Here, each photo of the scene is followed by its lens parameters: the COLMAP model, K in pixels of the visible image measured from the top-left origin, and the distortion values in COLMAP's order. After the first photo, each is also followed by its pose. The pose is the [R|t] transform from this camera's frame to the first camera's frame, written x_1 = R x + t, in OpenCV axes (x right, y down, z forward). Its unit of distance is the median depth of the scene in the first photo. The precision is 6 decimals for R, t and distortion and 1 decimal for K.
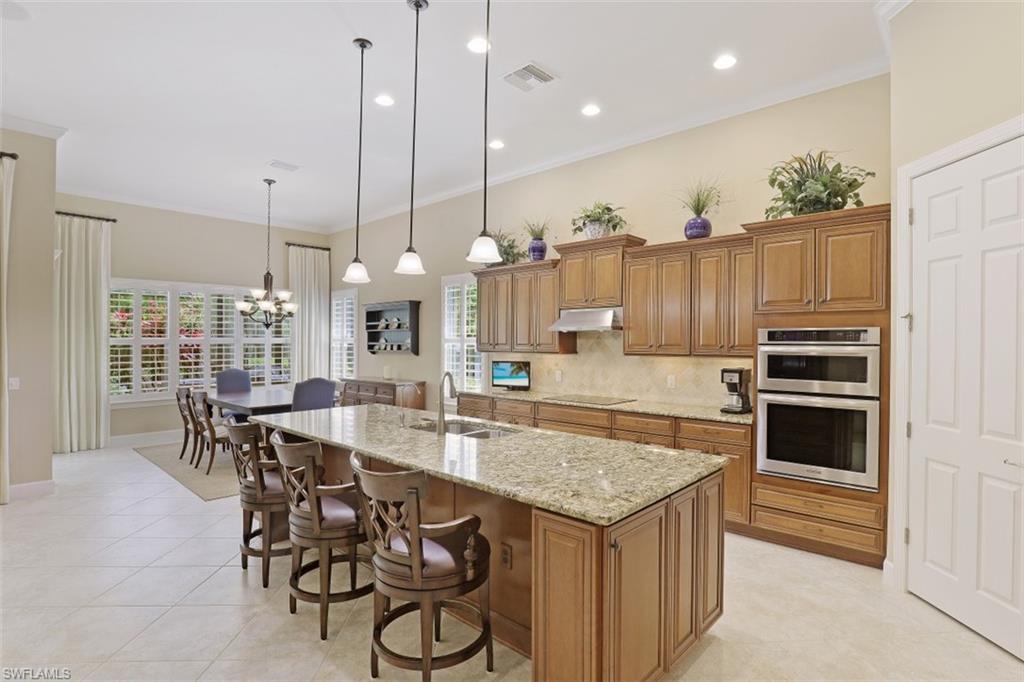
lens RADIAL K [[505.1, 0, 512.1], [0, 505.1, 332.4], [0, 0, 1]] dist [-0.019288, 0.001607]
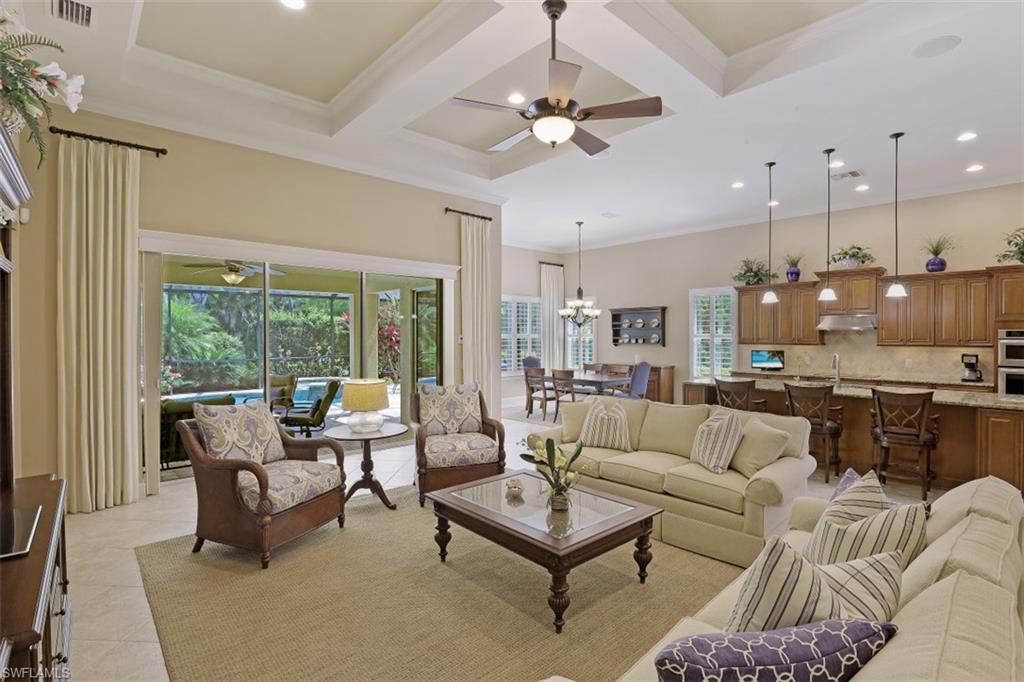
lens RADIAL K [[493.8, 0, 514.7], [0, 493.8, 340.2], [0, 0, 1]] dist [-0.030152, 0.004162]
pose [[0.996941, 0.001947, -0.078131, -0.545306], [0.000058, 0.999671, 0.025647, -0.007327], [0.078155, -0.025573, 0.996613, -0.400748]]
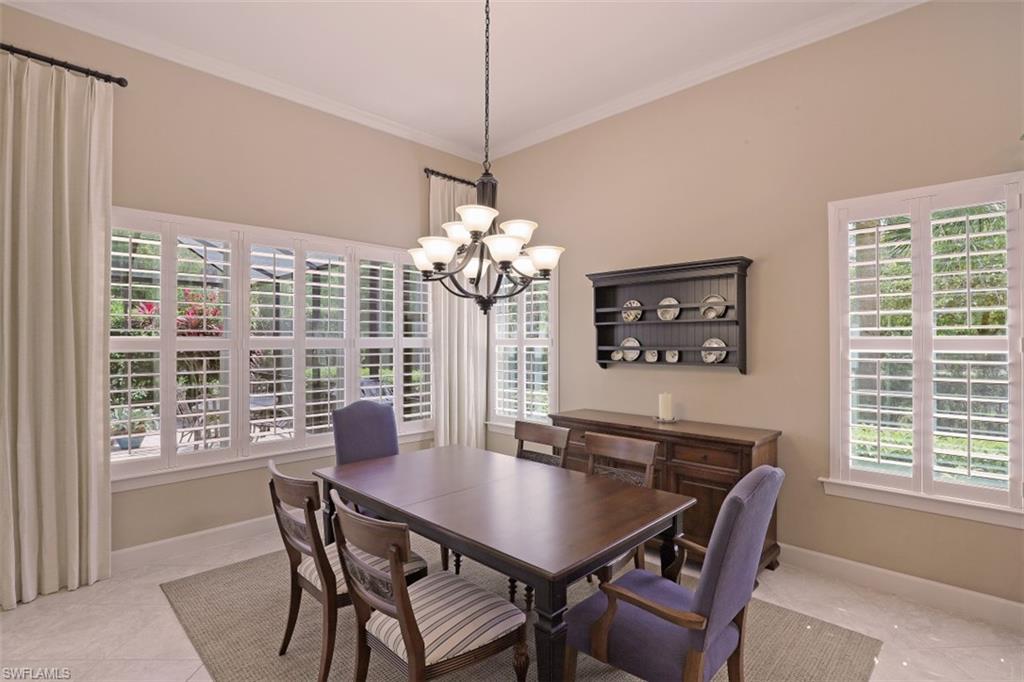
lens RADIAL K [[505.1, 0, 508.9], [0, 505.1, 332.7], [0, 0, 1]] dist [-0.019288, 0.001607]
pose [[0.999137, -0.000605, -0.041535, -0.437724], [0.000476, 0.999995, -0.003123, 0.008946], [0.041536, 0.003101, 0.999132, 0.578954]]
